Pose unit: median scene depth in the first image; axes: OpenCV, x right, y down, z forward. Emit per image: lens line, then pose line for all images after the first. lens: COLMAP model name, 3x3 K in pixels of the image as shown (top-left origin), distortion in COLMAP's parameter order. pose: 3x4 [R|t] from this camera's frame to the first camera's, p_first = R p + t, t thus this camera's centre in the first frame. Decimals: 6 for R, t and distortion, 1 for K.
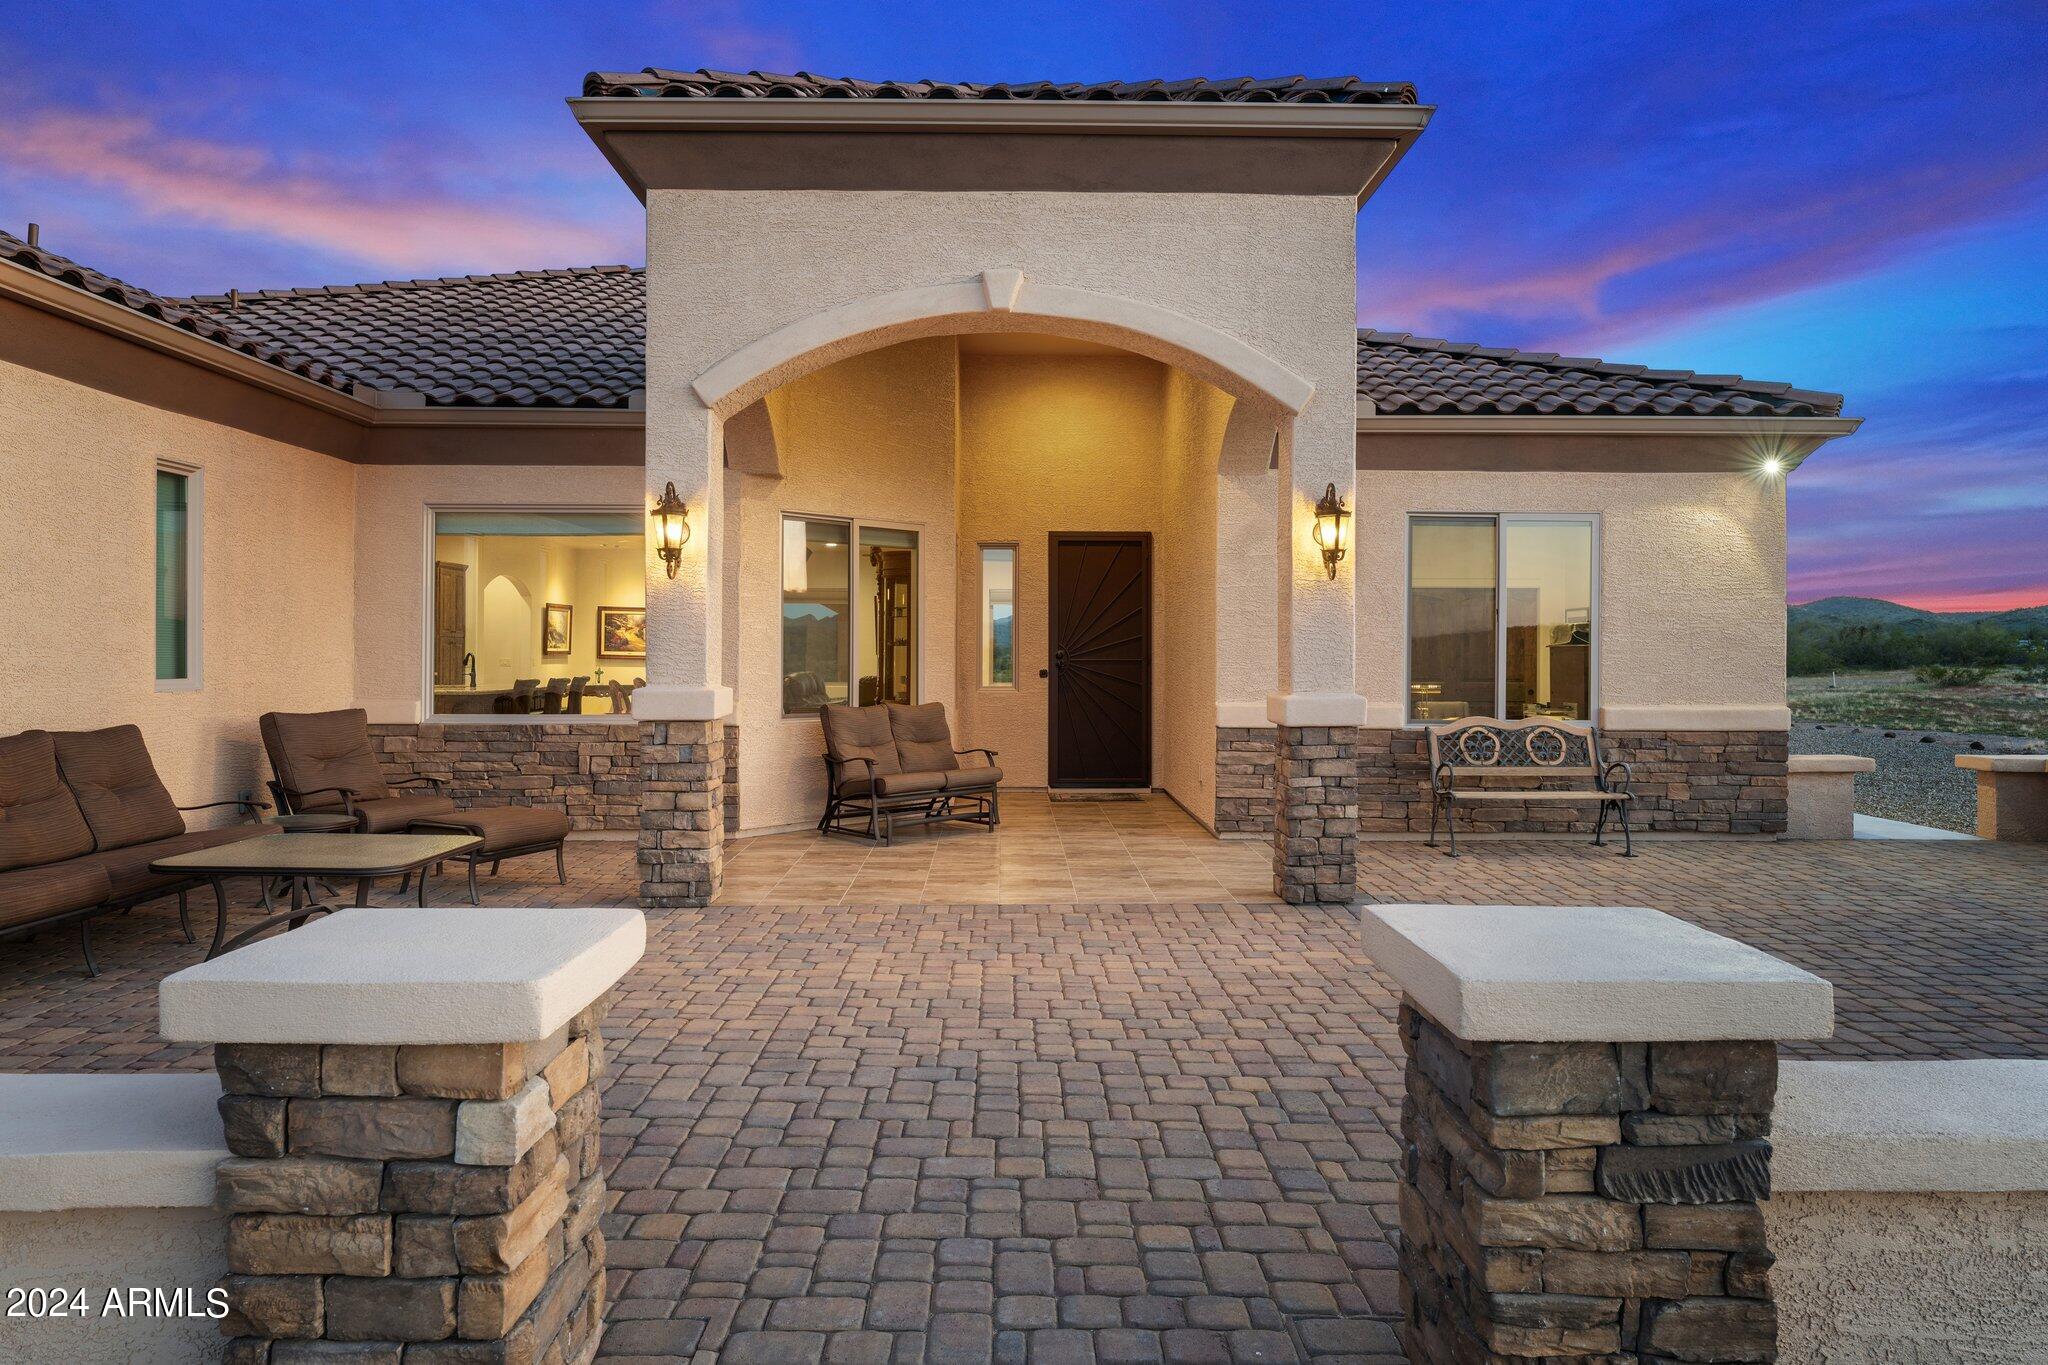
lens RADIAL K [[1256.3, 0, 1019.4], [0, 1256.3, 668.8], [0, 0, 1]] dist [-0.000357, -0.000434]
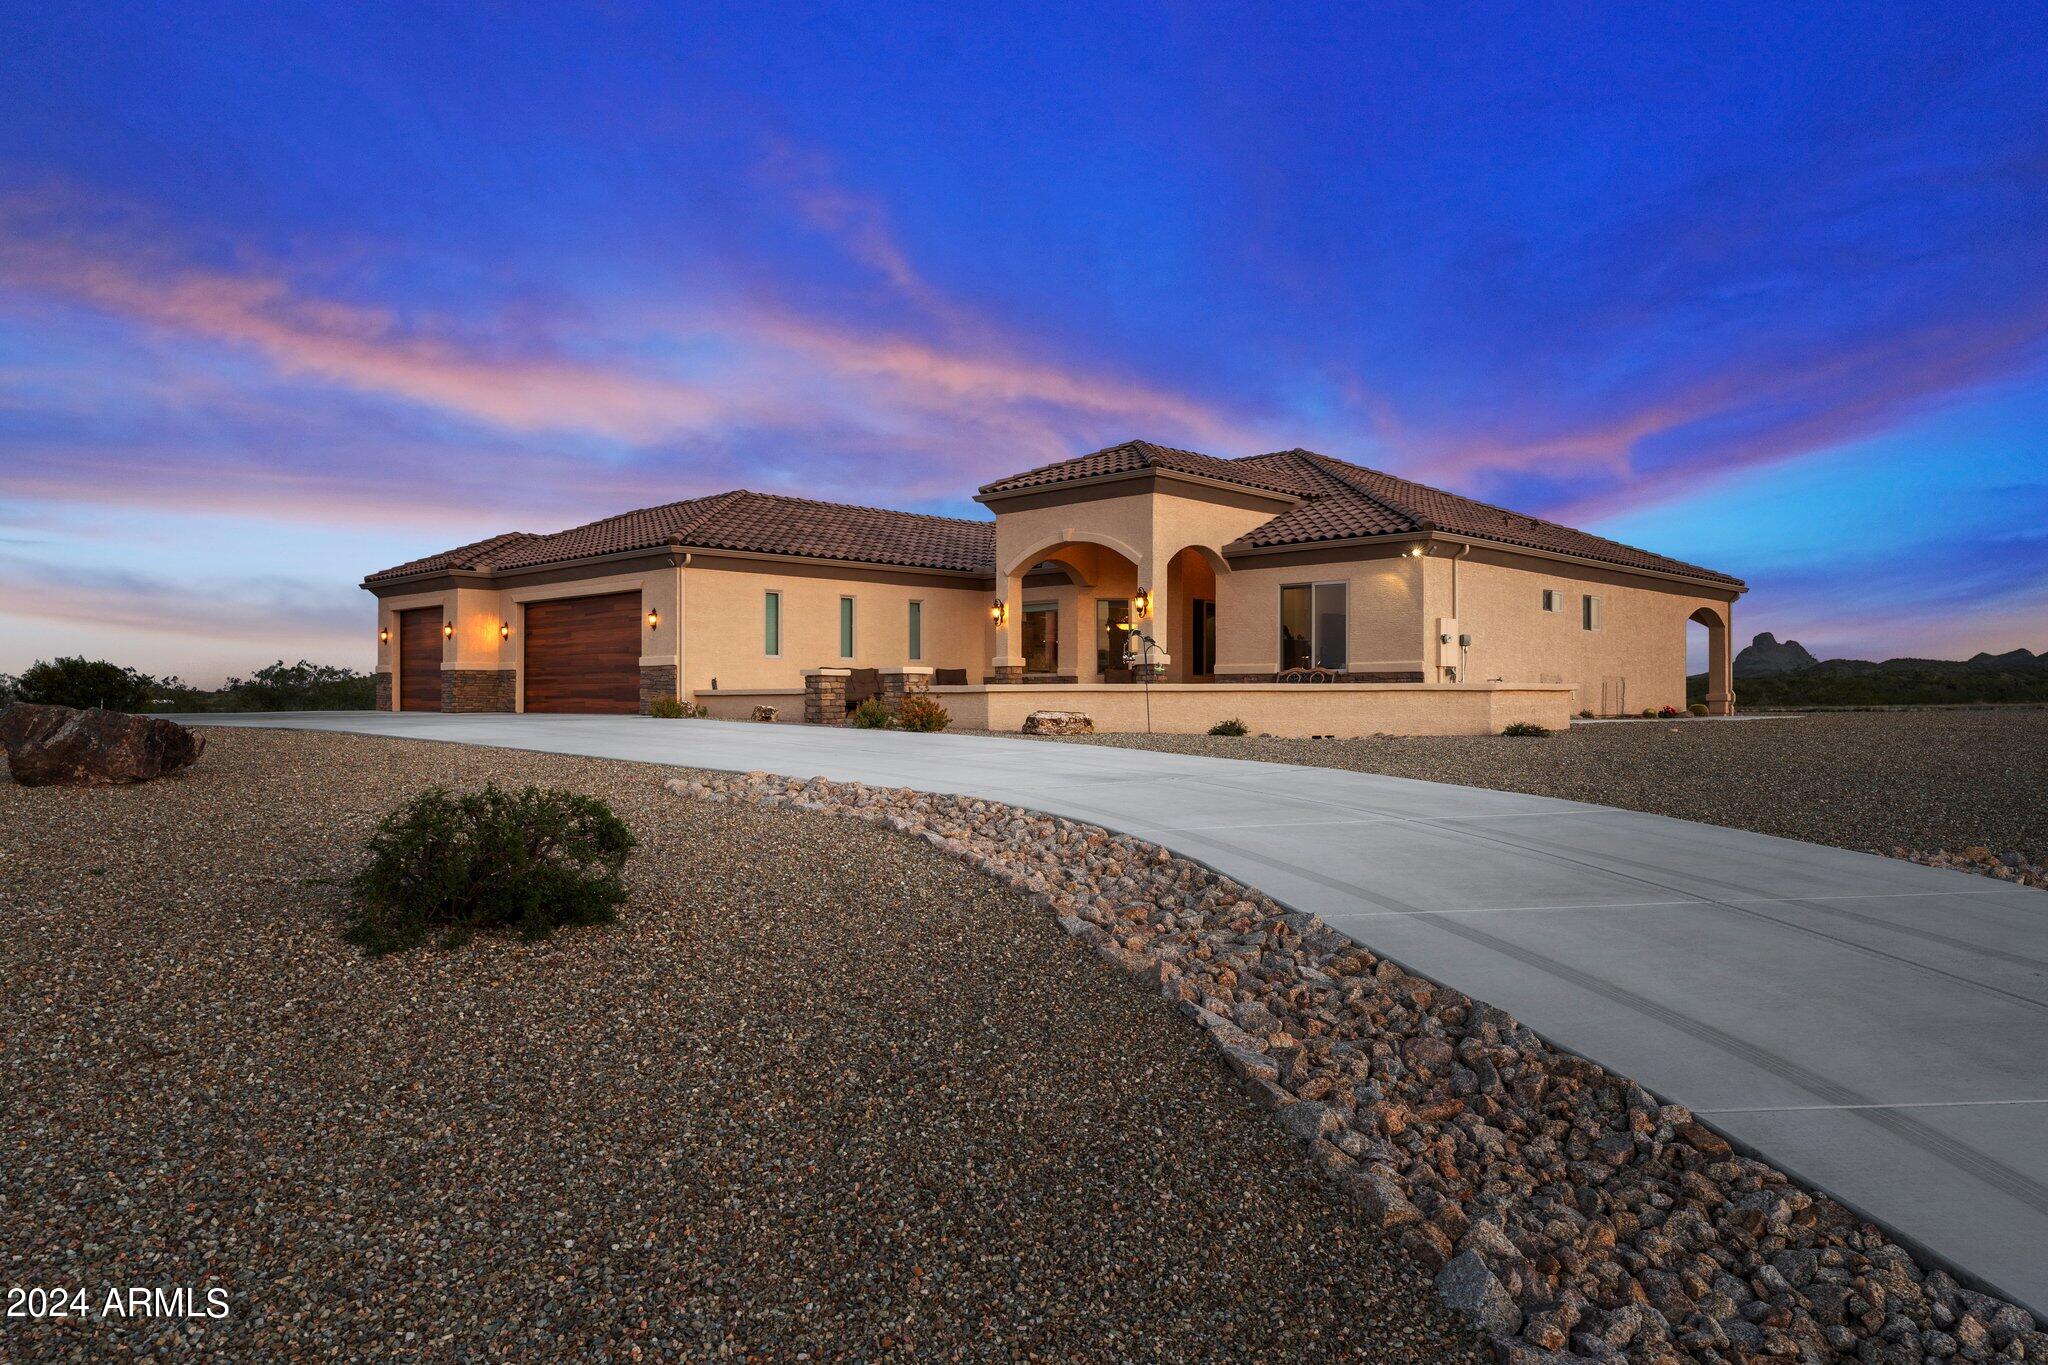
lens RADIAL K [[1338.3, 0, 1047.8], [0, 1338.3, 689.5], [0, 0, 1]] dist [0.001526, 0.002533]
pose [[0.706239, -0.009254, -0.707913, 1.816200], [-0.005297, 0.999818, -0.018355, 0.127337], [0.707953, 0.016713, 0.706061, -1.132603]]
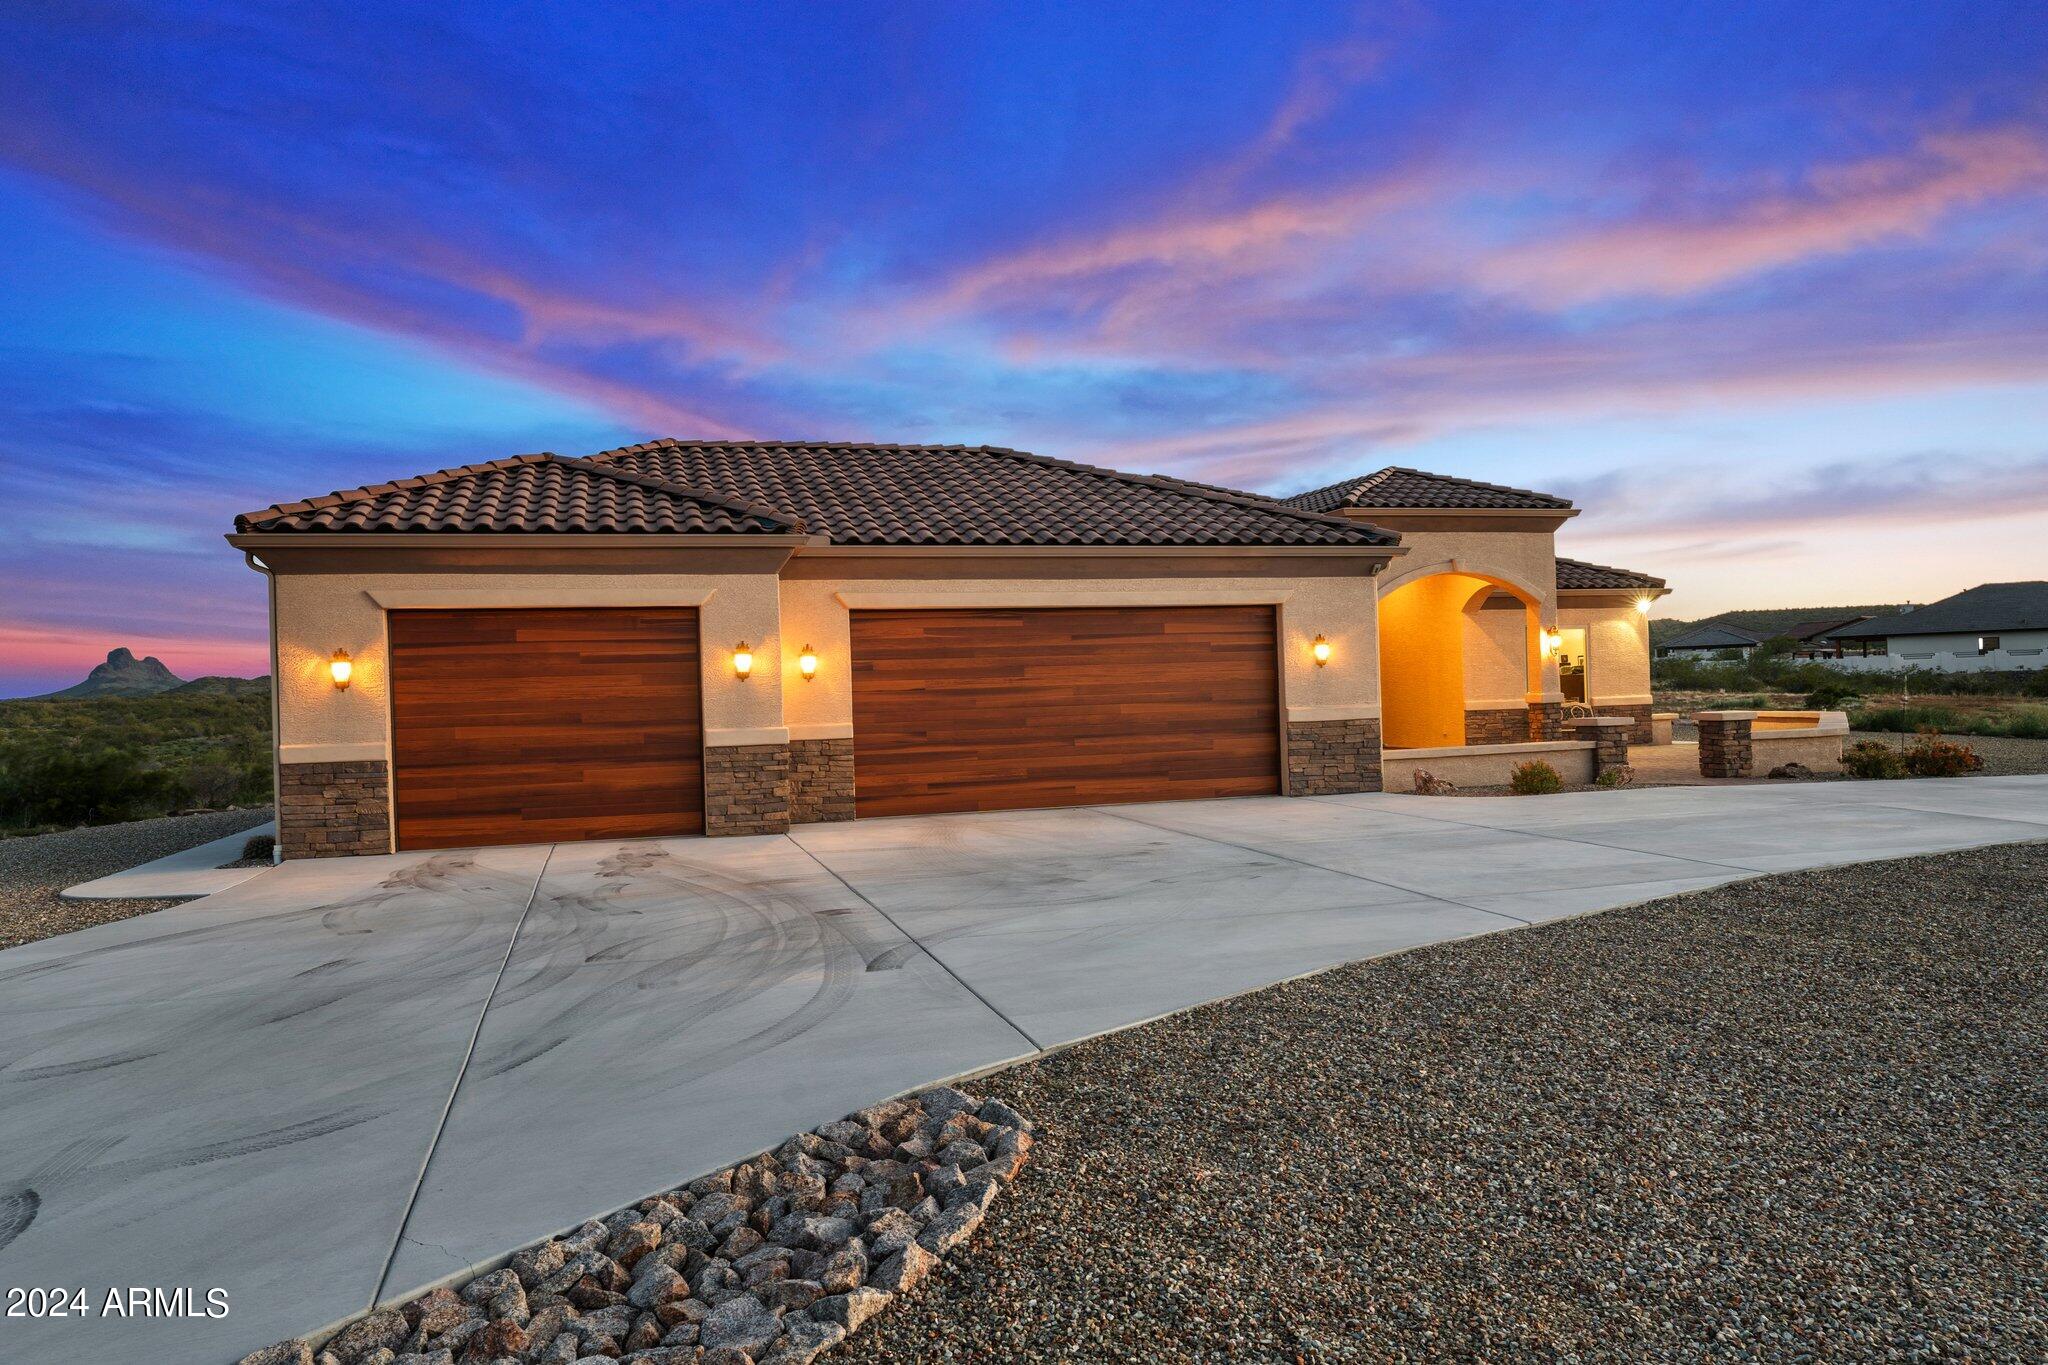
lens RADIAL K [[1392.7, 0, 1024.0], [0, 1392.7, 682.5], [0, 0, 1]] dist [-0.003071, -0.000738]
pose [[0.961598, -0.032217, 0.272564, -1.470771], [0.038309, 0.999120, -0.017058, 0.002977], [-0.271775, 0.026845, 0.961986, -1.480118]]
